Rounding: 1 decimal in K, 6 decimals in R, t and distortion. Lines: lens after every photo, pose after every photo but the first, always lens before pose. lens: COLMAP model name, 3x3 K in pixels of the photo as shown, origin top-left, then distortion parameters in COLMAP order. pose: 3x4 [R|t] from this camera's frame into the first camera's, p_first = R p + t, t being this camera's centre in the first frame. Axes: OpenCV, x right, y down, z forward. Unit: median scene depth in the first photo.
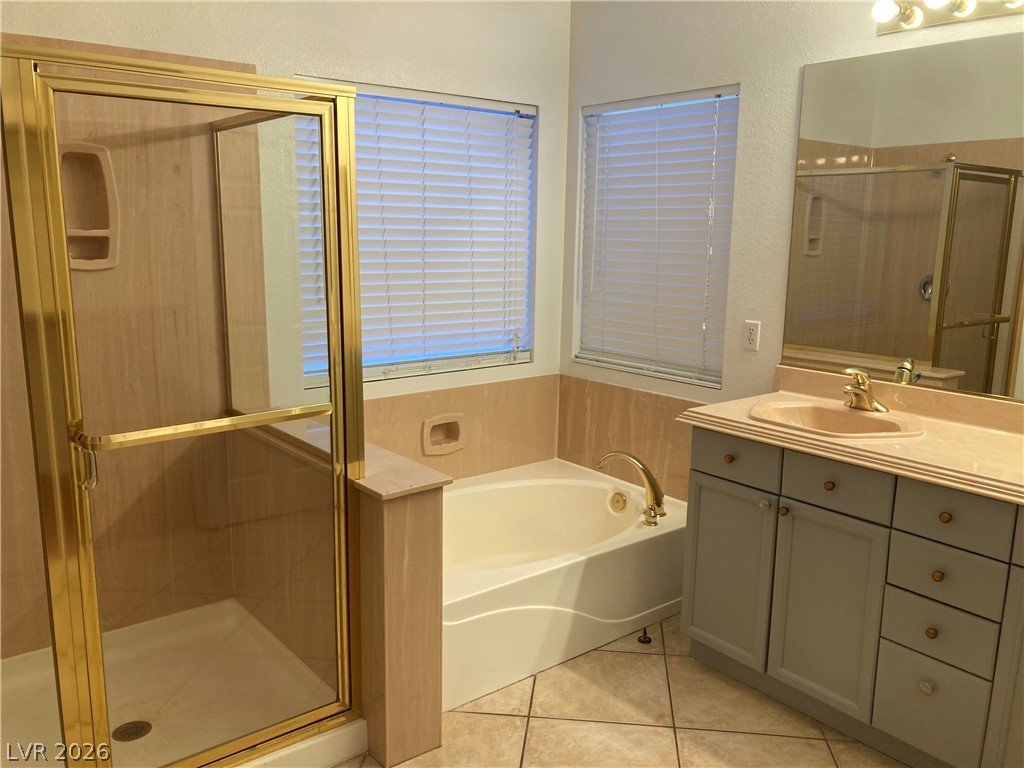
lens RADIAL K [[843.2, 0, 505.0], [0, 843.2, 389.0], [0, 0, 1]] dist [0.047685, -0.042730]
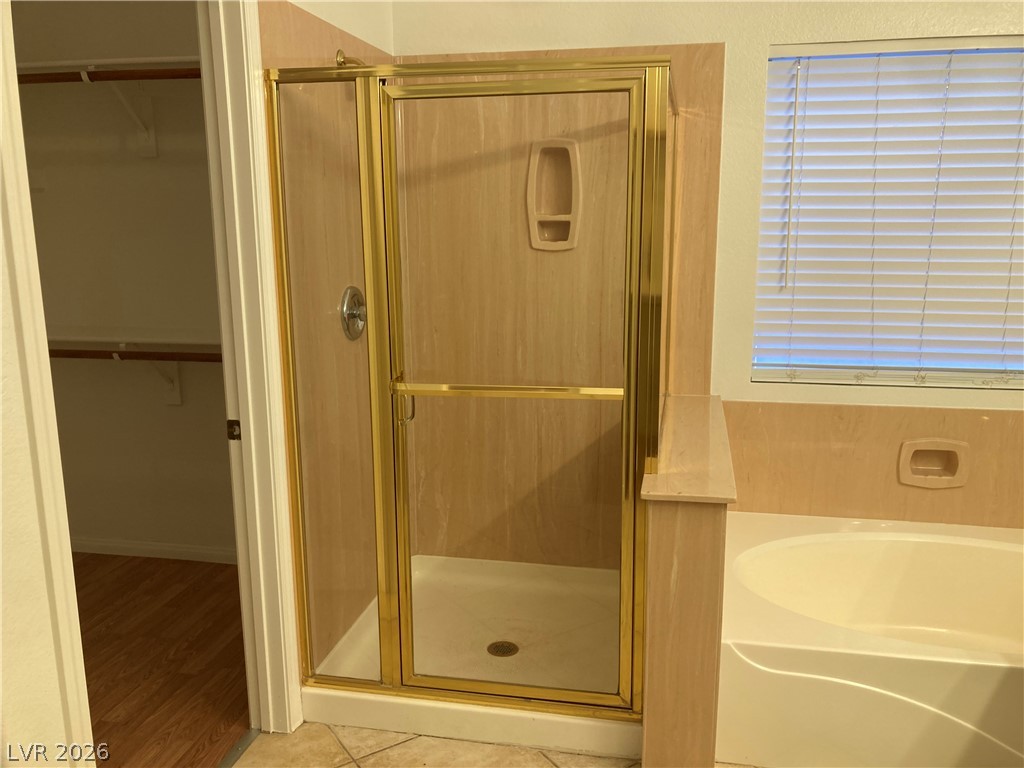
lens RADIAL K [[843.2, 0, 510.3], [0, 843.2, 382.0], [0, 0, 1]] dist [0.047685, -0.042730]
pose [[0.657087, 0.137796, -0.741114, 0.338414], [-0.133507, 0.988881, 0.065493, -0.029965], [0.741898, 0.055909, 0.668178, 0.201973]]
